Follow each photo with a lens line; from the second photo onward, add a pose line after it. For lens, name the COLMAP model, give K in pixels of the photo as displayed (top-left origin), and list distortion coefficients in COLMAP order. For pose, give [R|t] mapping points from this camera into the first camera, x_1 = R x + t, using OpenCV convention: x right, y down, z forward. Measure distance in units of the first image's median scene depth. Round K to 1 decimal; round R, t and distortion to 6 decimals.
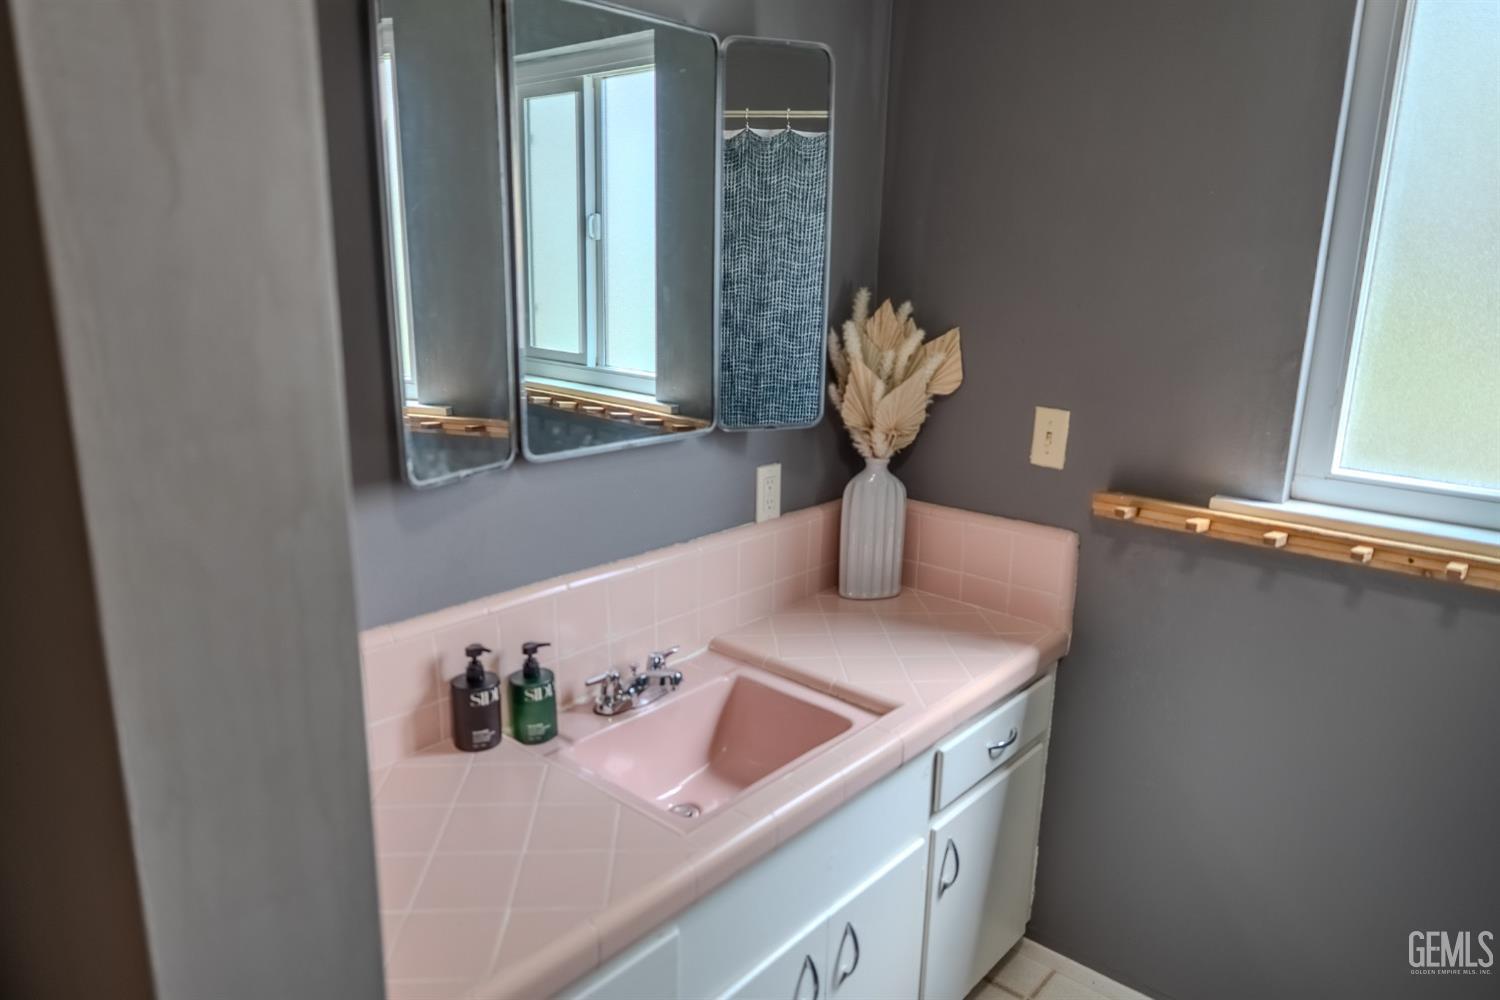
lens RADIAL K [[1000.9, 0, 758.0], [0, 1000.9, 500.8], [0, 0, 1]] dist [0.000158, 0.001185]
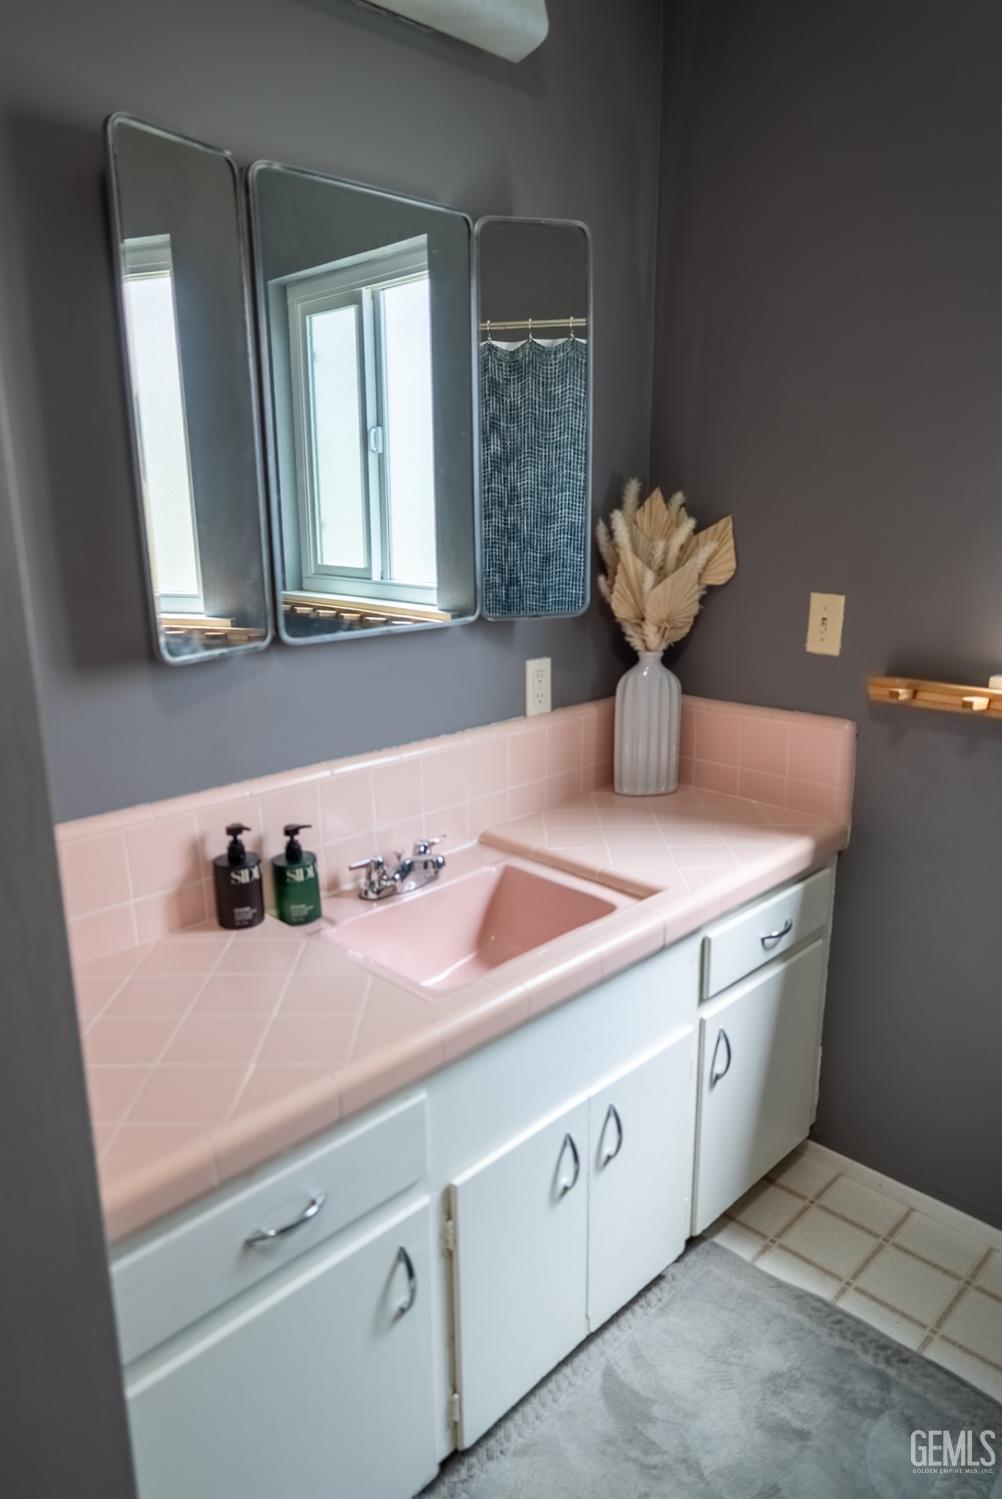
lens RADIAL K [[1004.0, 0, 502.4], [0, 1004.0, 749.9], [0, 0, 1]] dist [0.001321, -0.002399]
pose [[0.997436, -0.012665, -0.070434, 0.047693], [0.013177, 0.999890, 0.006799, 0.051404], [0.070340, -0.007709, 0.997493, 0.001923]]
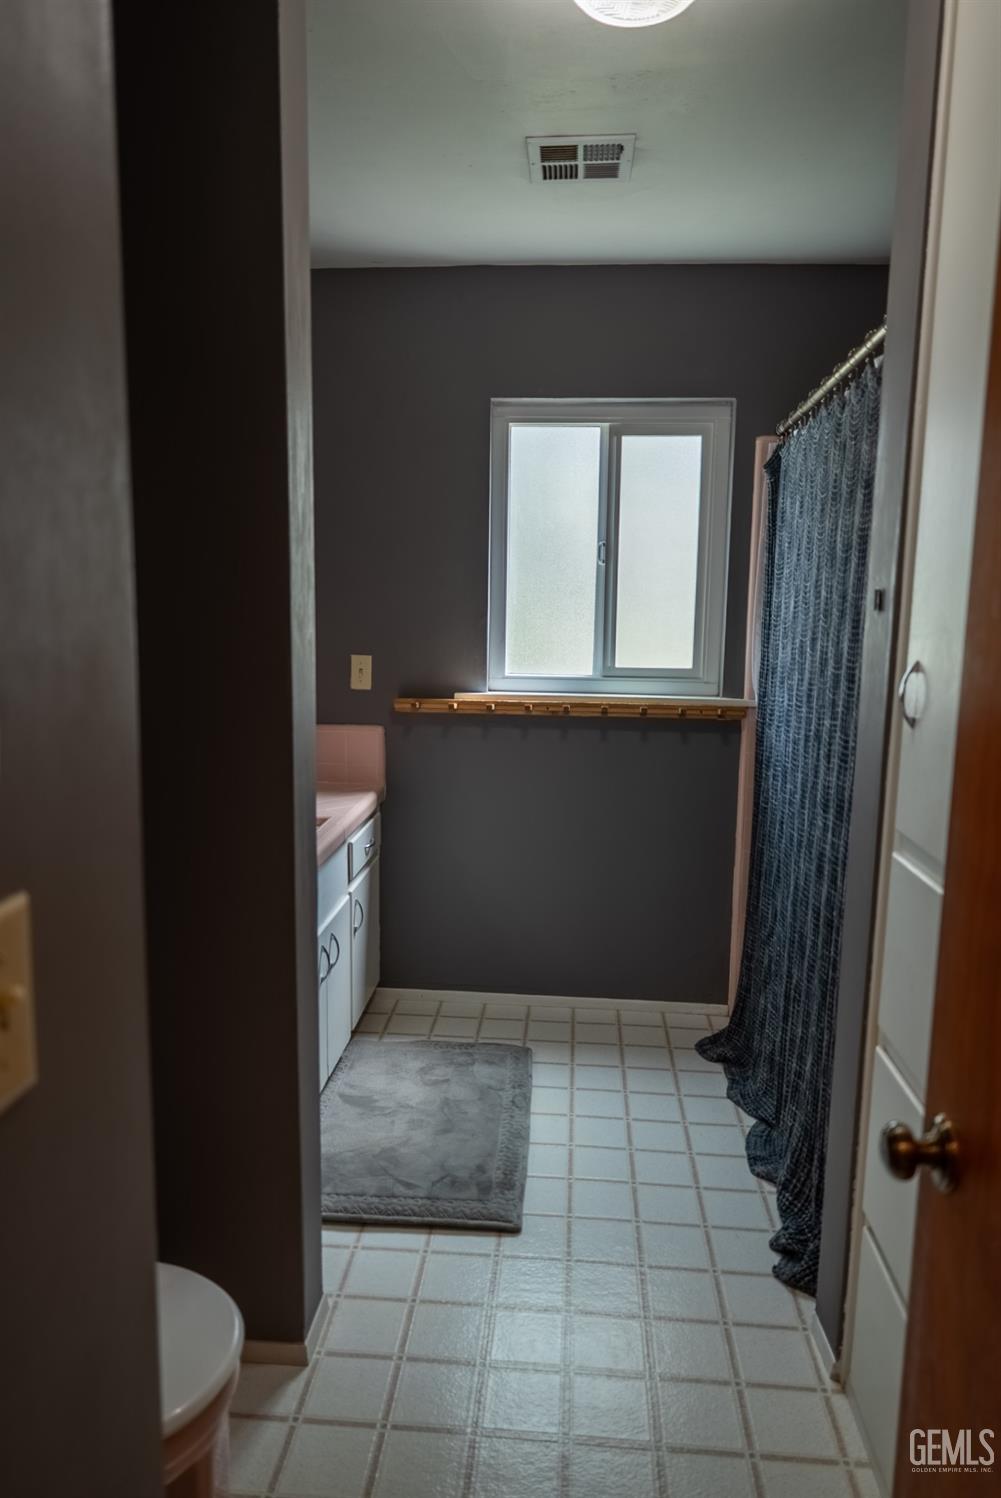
lens RADIAL K [[1003.4, 0, 504.1], [0, 1003.4, 753.2], [0, 0, 1]] dist [0.001321, -0.002399]
pose [[0.803471, -0.101160, 0.586686, -0.559665], [0.146337, 0.988782, -0.029918, 0.169230], [-0.577078, 0.109893, 0.809261, -0.539562]]
